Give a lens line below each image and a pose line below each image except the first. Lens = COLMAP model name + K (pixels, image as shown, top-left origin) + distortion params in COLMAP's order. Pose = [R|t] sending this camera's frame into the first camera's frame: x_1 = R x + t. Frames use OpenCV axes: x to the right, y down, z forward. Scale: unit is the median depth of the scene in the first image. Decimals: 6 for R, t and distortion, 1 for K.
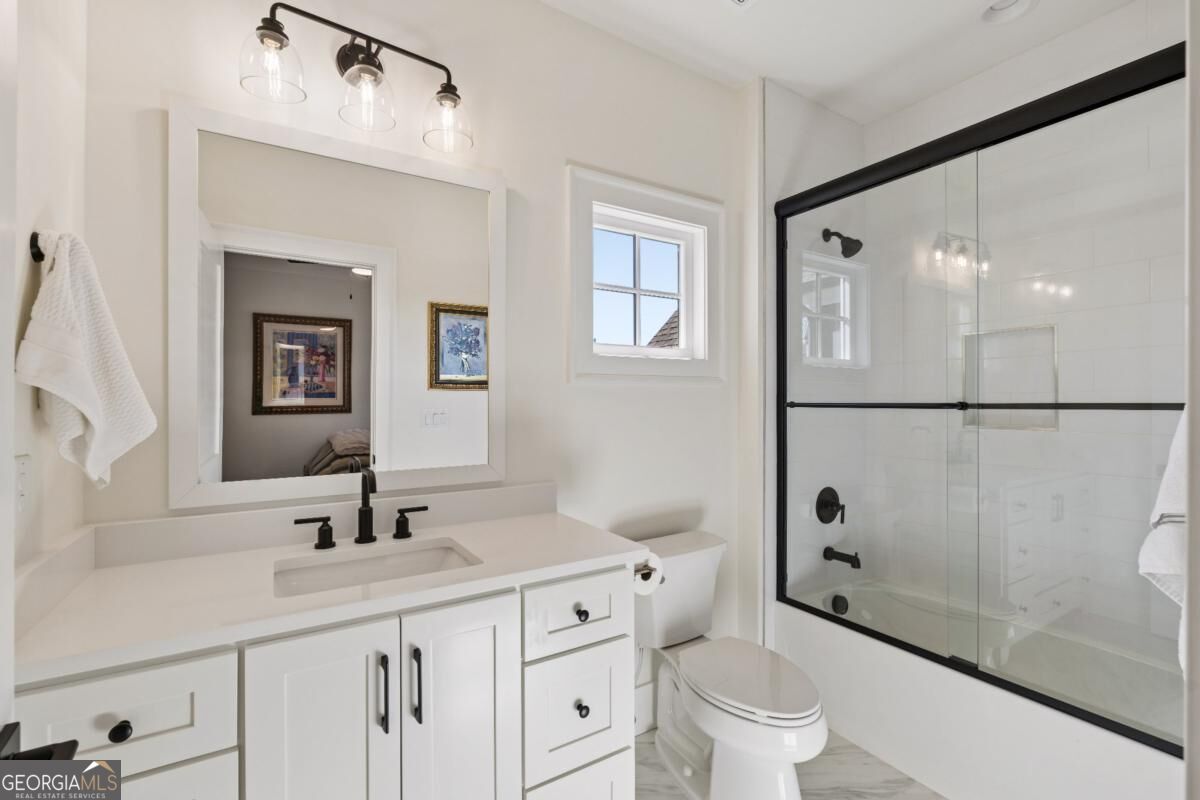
lens RADIAL K [[548.7, 0, 599.3], [0, 548.7, 404.3], [0, 0, 1]] dist [0.001410, 0.000337]
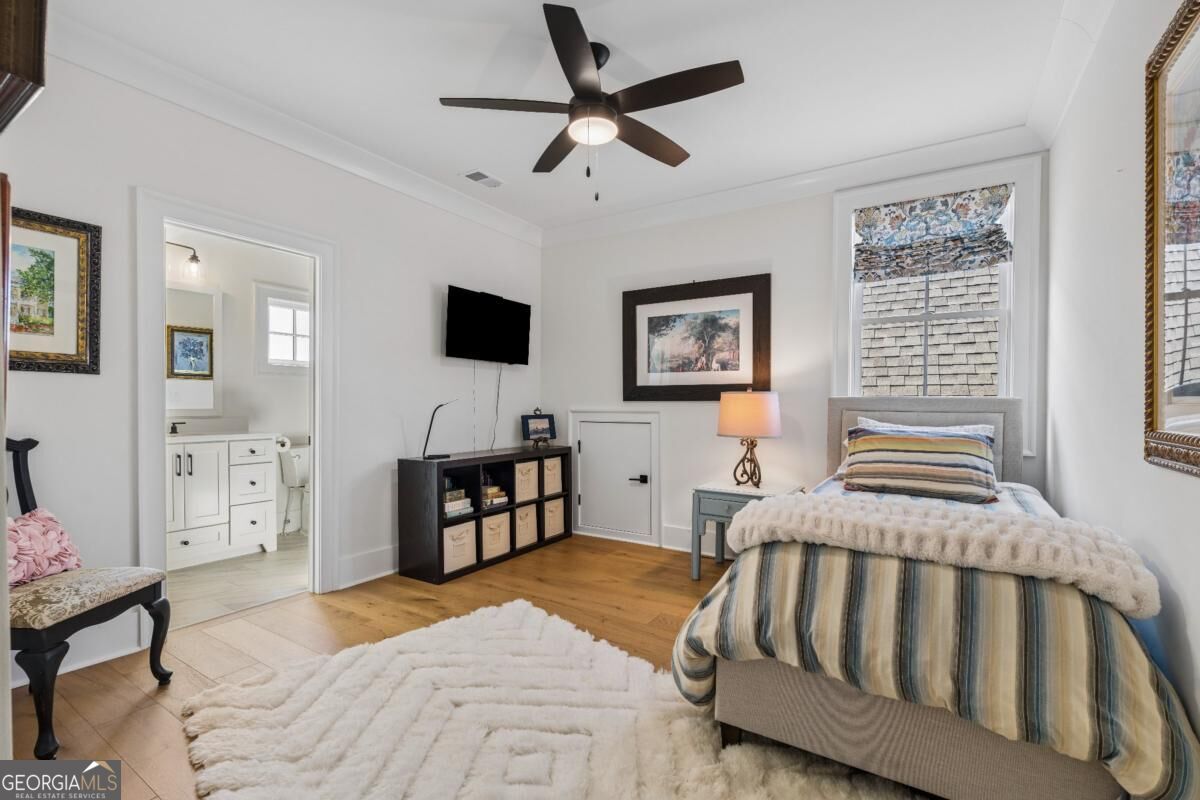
lens RADIAL K [[548.7, 0, 599.3], [0, 548.7, 404.3], [0, 0, 1]] dist [0.001410, 0.000337]
pose [[0.908518, -0.001726, 0.417842, 0.259704], [0.000678, 0.999996, 0.002656, 0.067029], [-0.417845, -0.002130, 0.908516, -1.500929]]
